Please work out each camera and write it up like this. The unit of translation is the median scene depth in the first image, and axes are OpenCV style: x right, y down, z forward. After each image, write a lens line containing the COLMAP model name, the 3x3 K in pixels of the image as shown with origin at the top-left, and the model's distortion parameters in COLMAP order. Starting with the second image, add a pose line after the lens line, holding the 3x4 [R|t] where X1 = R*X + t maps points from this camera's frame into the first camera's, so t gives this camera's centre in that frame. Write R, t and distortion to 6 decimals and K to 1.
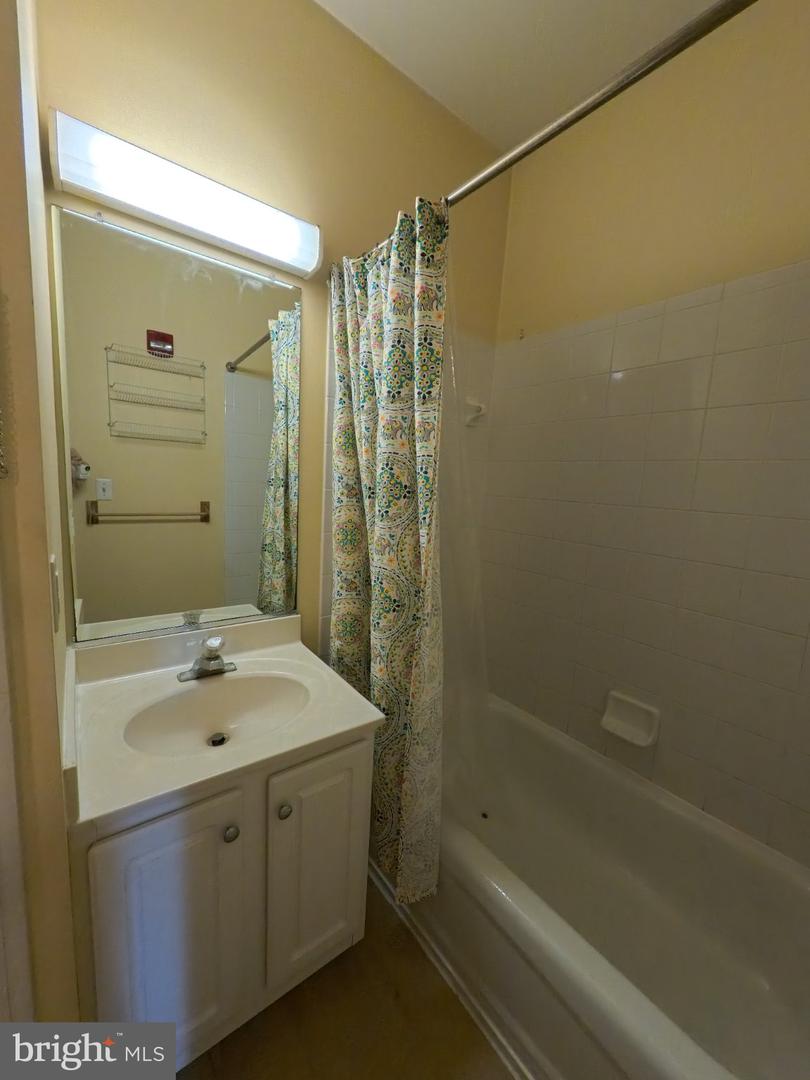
lens RADIAL K [[414.2, 0, 405.0], [0, 414.2, 537.6], [0, 0, 1]] dist [0.002706, -0.002050]
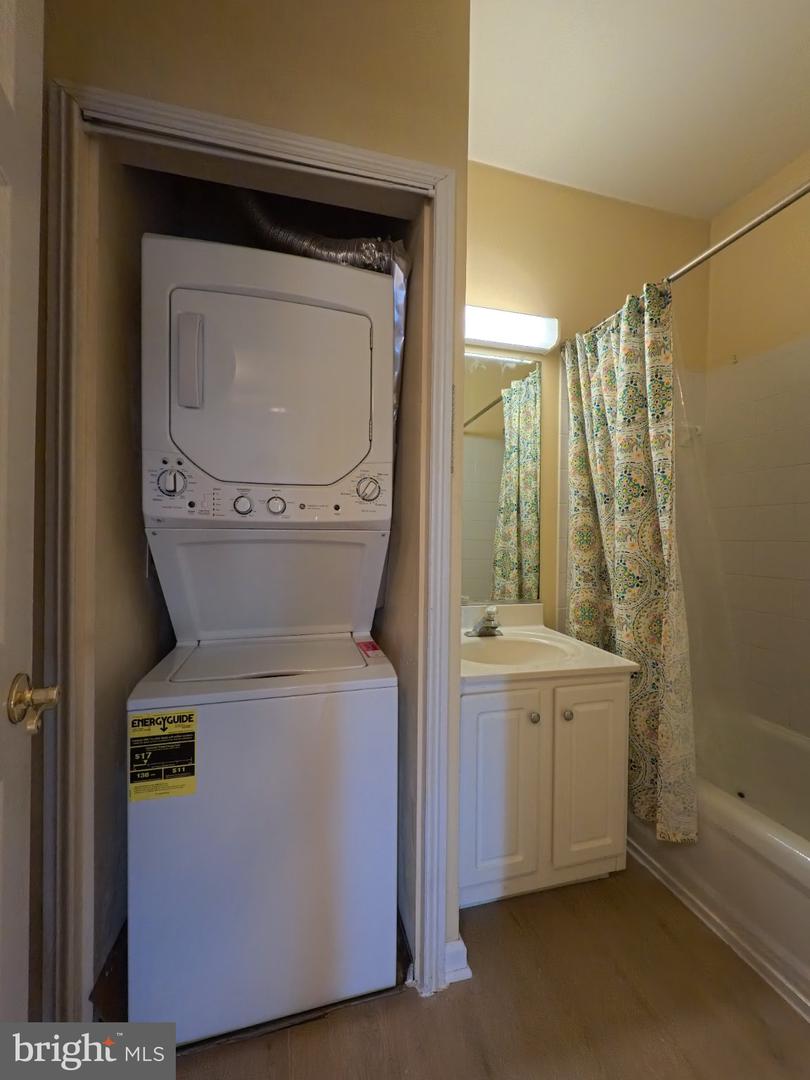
lens RADIAL K [[414.2, 0, 402.1], [0, 414.2, 538.6], [0, 0, 1]] dist [0.002706, -0.002050]
pose [[0.918401, -0.043805, -0.393219, -0.180574], [-0.011481, 0.990483, -0.137156, 0.214779], [0.395485, 0.130479, 0.909157, -0.434204]]
